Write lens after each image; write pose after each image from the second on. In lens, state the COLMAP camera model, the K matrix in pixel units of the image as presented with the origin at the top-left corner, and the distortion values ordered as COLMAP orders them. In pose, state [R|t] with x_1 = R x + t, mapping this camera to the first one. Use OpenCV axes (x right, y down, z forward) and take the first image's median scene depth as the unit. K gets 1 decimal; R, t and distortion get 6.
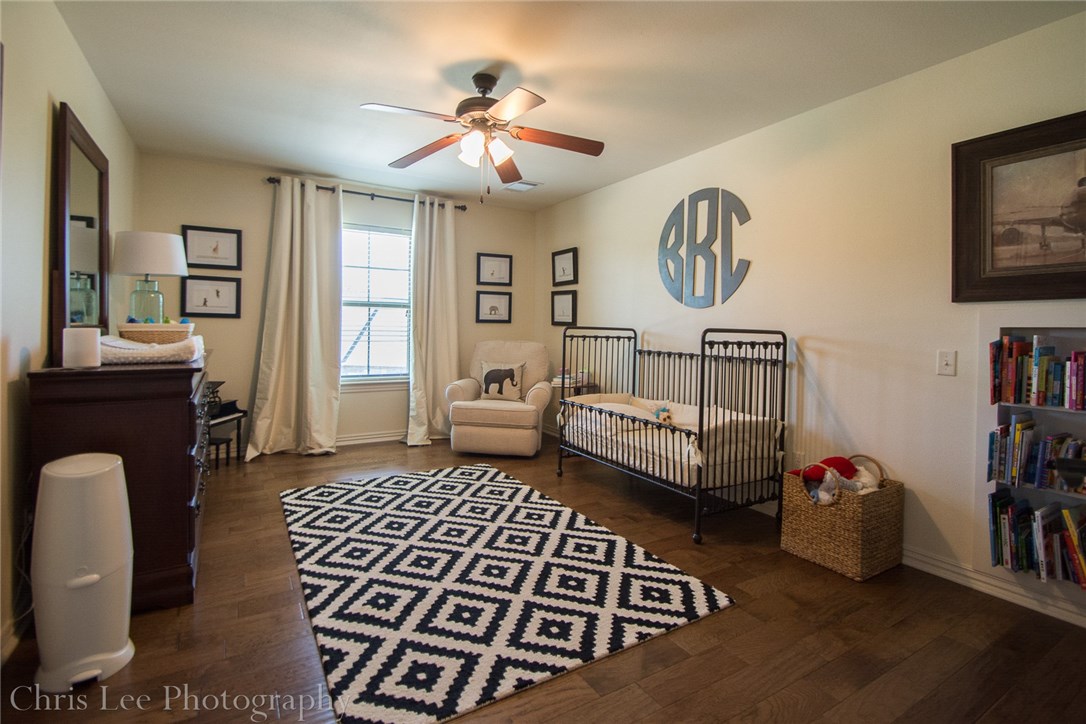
lens RADIAL K [[486.3, 0, 538.6], [0, 486.3, 332.7], [0, 0, 1]] dist [0.012310, -0.015728]
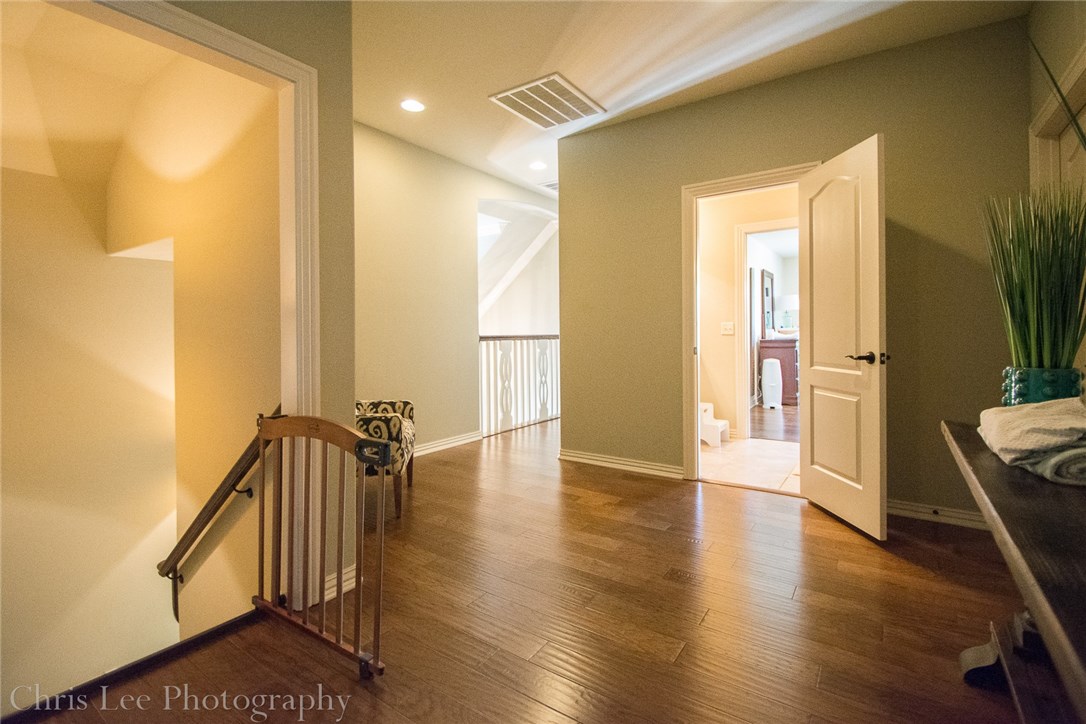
lens RADIAL K [[486.3, 0, 538.6], [0, 486.3, 332.7], [0, 0, 1]] dist [0.012310, -0.015728]
pose [[0.390959, -0.023714, -0.920103, 1.066625], [0.011009, 0.999717, -0.021088, 0.046360], [0.920342, -0.001885, 0.391109, -1.235861]]
